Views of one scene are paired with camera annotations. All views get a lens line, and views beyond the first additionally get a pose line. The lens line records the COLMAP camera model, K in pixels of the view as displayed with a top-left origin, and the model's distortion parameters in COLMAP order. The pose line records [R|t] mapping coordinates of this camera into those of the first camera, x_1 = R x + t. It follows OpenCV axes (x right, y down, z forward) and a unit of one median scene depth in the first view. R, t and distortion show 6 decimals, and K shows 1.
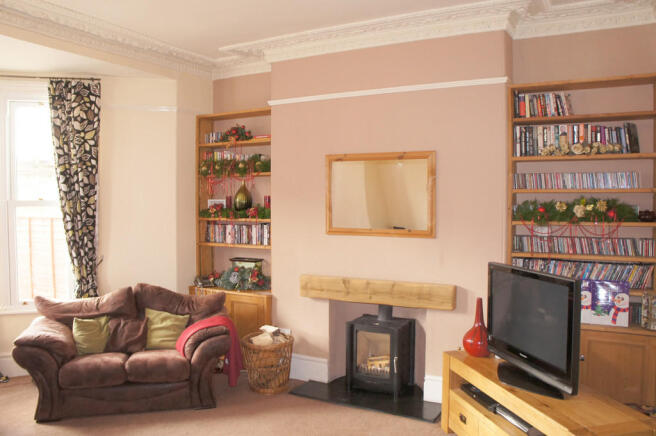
lens RADIAL K [[514.6, 0, 328.0], [0, 514.6, 218.0], [0, 0, 1]] dist [-0.131773, 0.004762]
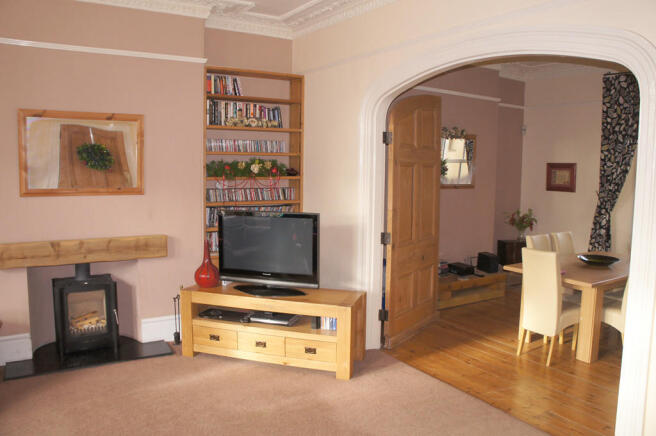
lens RADIAL K [[514.6, 0, 328.0], [0, 514.6, 218.0], [0, 0, 1]] dist [-0.131773, 0.004762]
pose [[0.510501, -0.080384, 0.856112, -0.565281], [0.012727, 0.996218, 0.085950, 0.001849], [-0.859783, -0.032982, 0.509593, 0.109497]]
